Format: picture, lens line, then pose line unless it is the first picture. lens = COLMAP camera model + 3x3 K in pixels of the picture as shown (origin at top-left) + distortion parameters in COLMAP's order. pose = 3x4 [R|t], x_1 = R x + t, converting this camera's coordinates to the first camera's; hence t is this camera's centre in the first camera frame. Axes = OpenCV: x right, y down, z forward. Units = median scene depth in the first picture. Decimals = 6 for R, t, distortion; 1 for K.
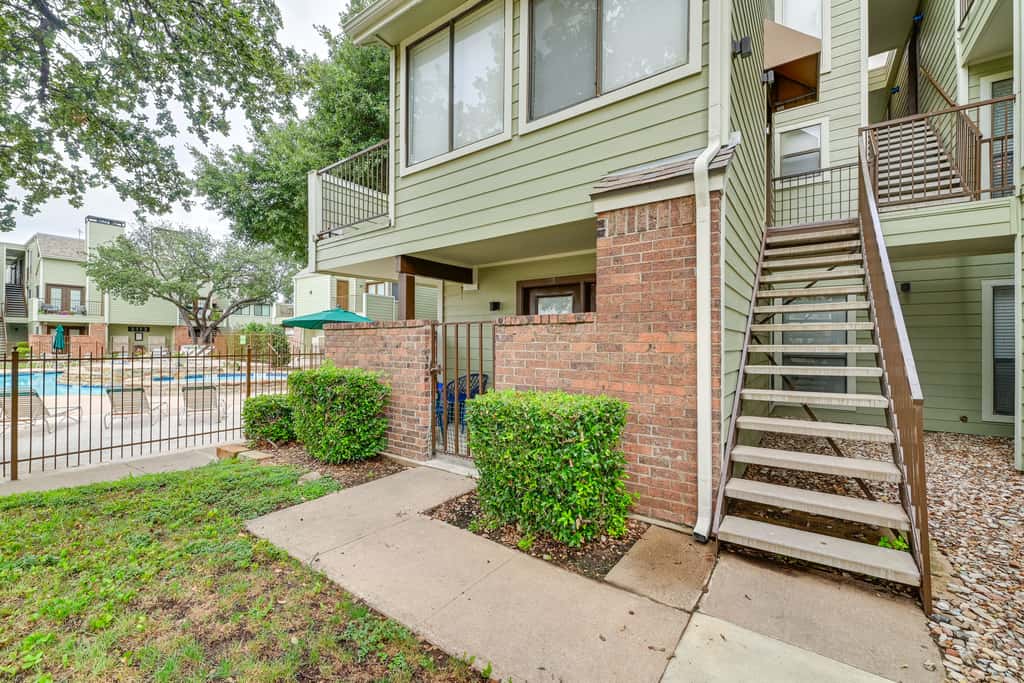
lens RADIAL K [[420.7, 0, 512.0], [0, 420.7, 341.5], [0, 0, 1]] dist [0.021551, -0.000120]
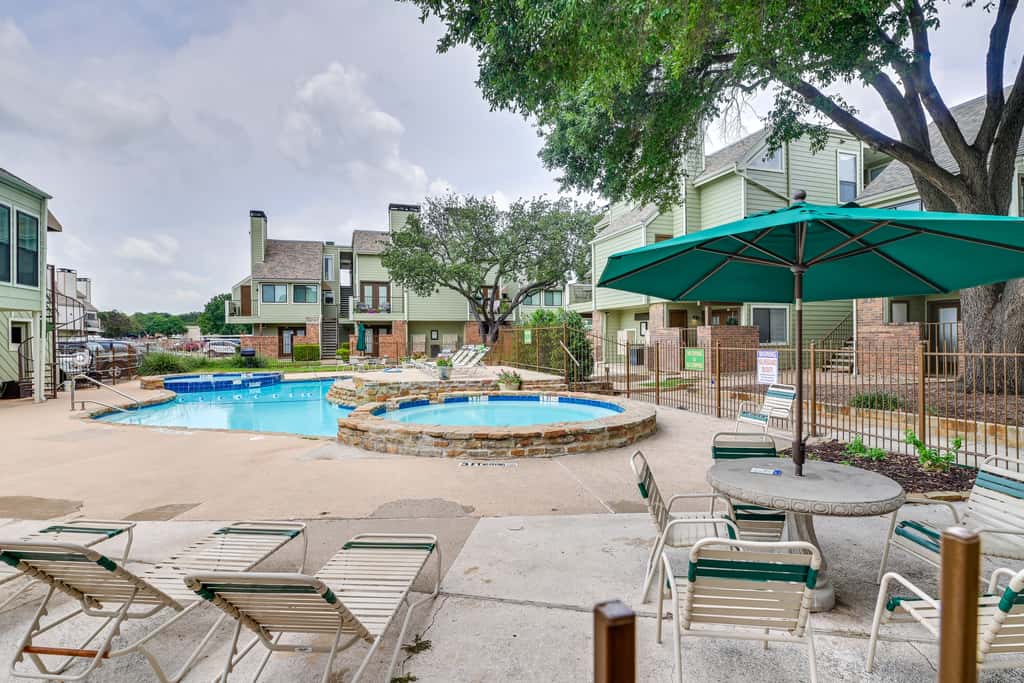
lens RADIAL K [[472.0, 0, 517.0], [0, 472.0, 328.5], [0, 0, 1]] dist [-0.015752, -0.000213]
pose [[0.816288, -0.027442, -0.576993, -0.181274], [0.019057, 0.999607, -0.020581, -0.001573], [0.577331, 0.005805, 0.816490, 0.315402]]
